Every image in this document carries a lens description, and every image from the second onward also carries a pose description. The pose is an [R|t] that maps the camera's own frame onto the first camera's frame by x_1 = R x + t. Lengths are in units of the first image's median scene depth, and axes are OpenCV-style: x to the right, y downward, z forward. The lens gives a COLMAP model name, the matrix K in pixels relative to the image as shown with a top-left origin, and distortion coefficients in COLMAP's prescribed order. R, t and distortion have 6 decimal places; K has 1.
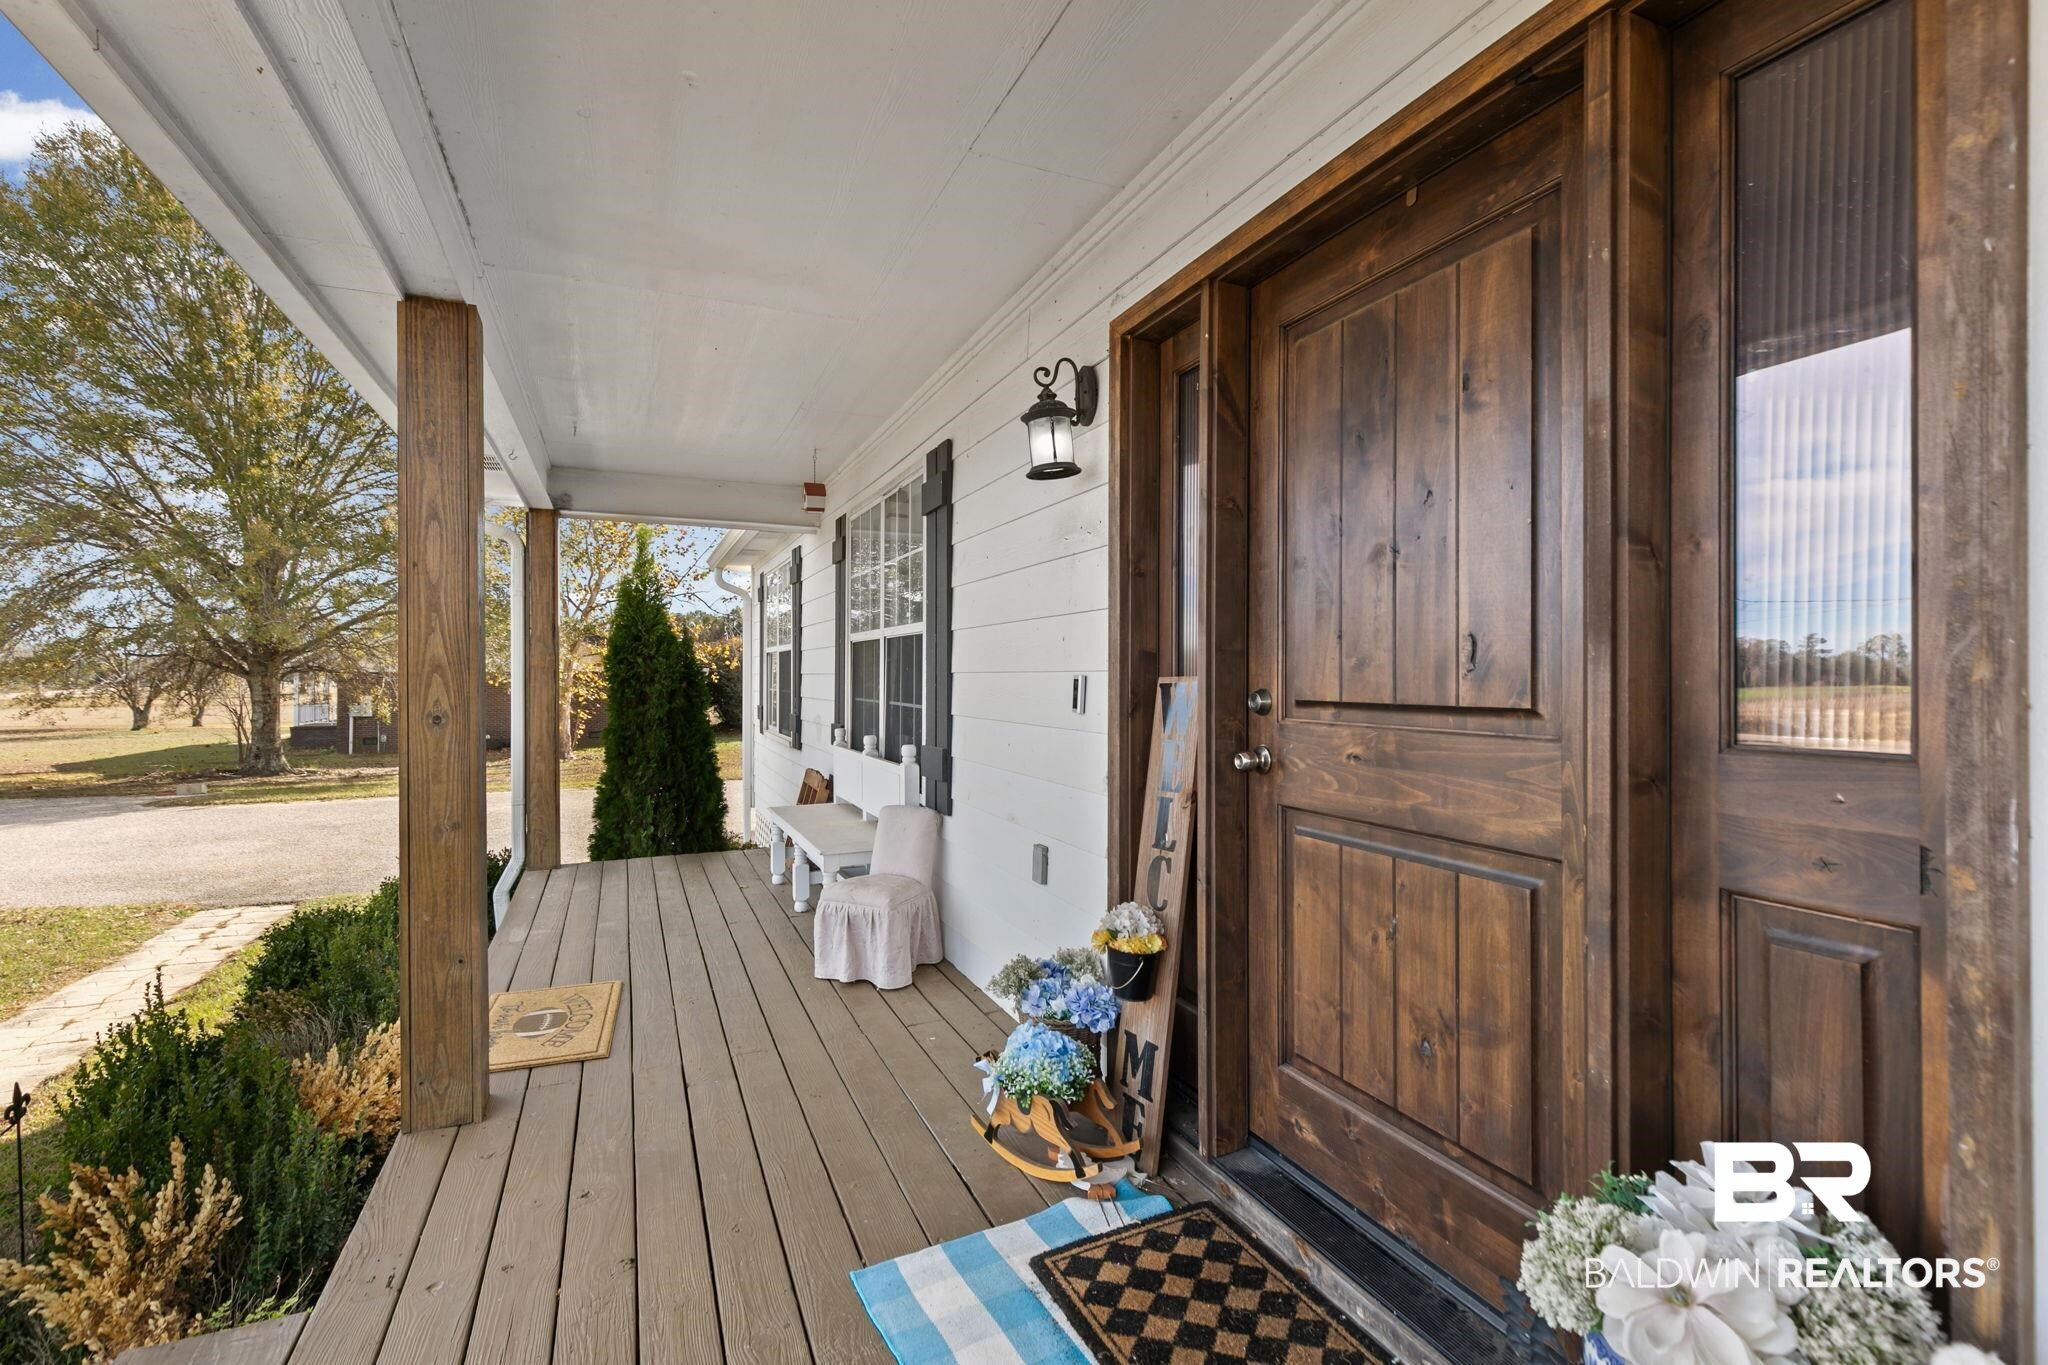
lens RADIAL K [[921.7, 0, 1027.3], [0, 921.7, 665.4], [0, 0, 1]] dist [0.003554, 0.000177]
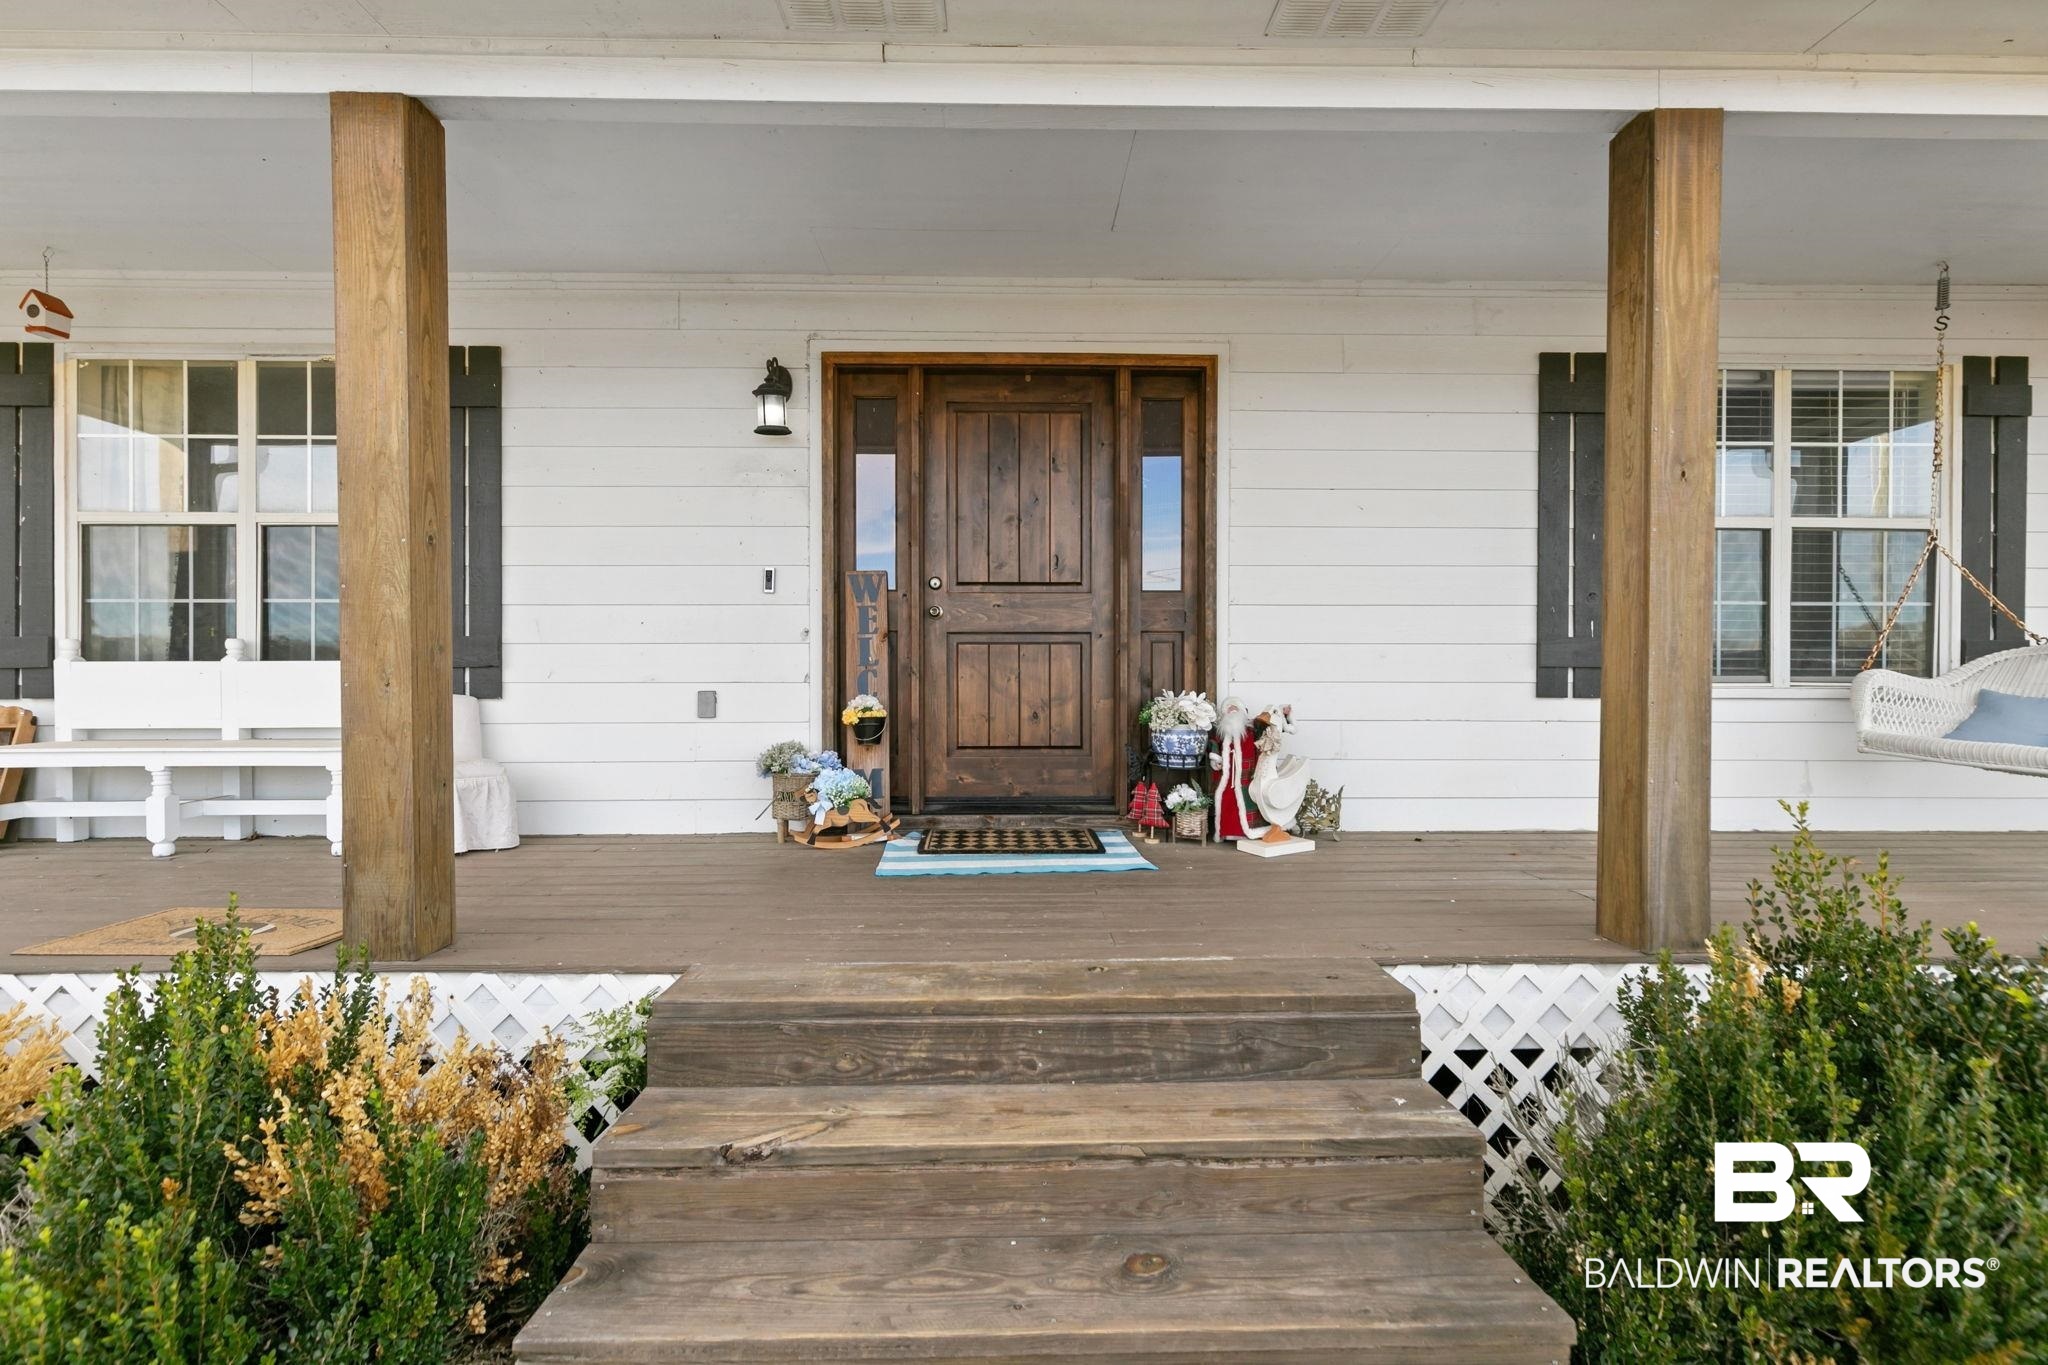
lens RADIAL K [[921.7, 0, 1027.3], [0, 921.7, 665.4], [0, 0, 1]] dist [0.003554, 0.000177]
pose [[0.385942, -0.002095, 0.922521, -1.700998], [-0.008884, 0.999943, 0.005987, 0.228402], [-0.922480, -0.010506, 0.385902, 0.030472]]
